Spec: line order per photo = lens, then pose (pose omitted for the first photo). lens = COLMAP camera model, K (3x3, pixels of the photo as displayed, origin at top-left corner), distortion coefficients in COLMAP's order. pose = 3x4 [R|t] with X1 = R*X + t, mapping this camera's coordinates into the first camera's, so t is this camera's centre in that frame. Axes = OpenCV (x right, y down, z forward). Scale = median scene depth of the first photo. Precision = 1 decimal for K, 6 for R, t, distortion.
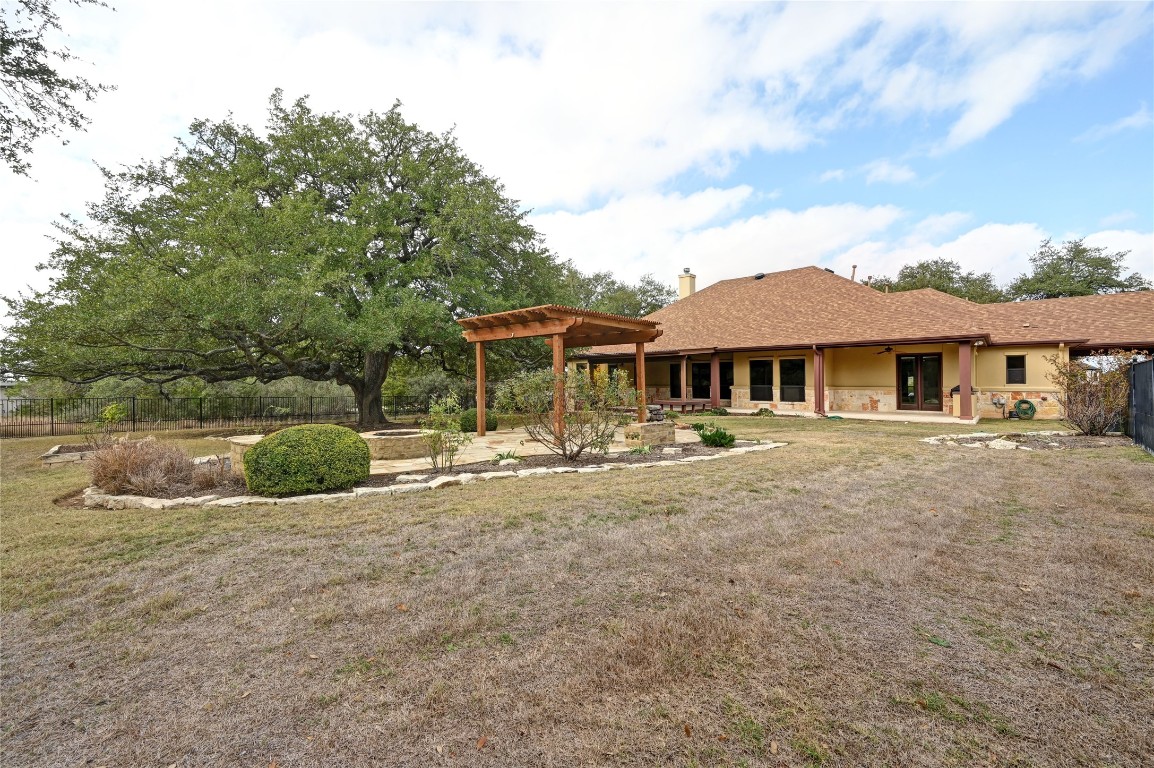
lens RADIAL K [[455.3, 0, 585.9], [0, 455.3, 388.5], [0, 0, 1]] dist [-0.000008, 0.000357]
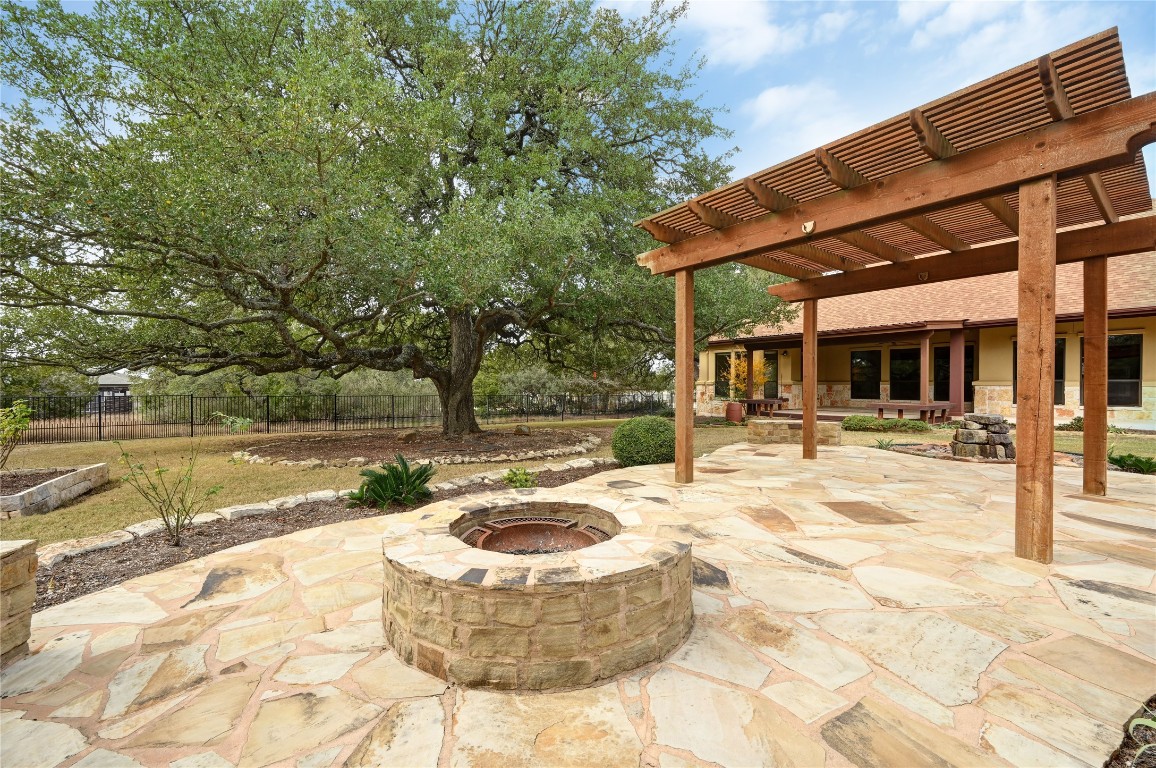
lens RADIAL K [[456.1, 0, 573.6], [0, 456.1, 386.2], [0, 0, 1]] dist [-0.000008, 0.000357]
pose [[0.979535, -0.000646, -0.201271, -0.118238], [-0.000521, 0.999983, -0.005743, 0.006143], [0.201271, 0.005731, 0.979519, 0.259562]]
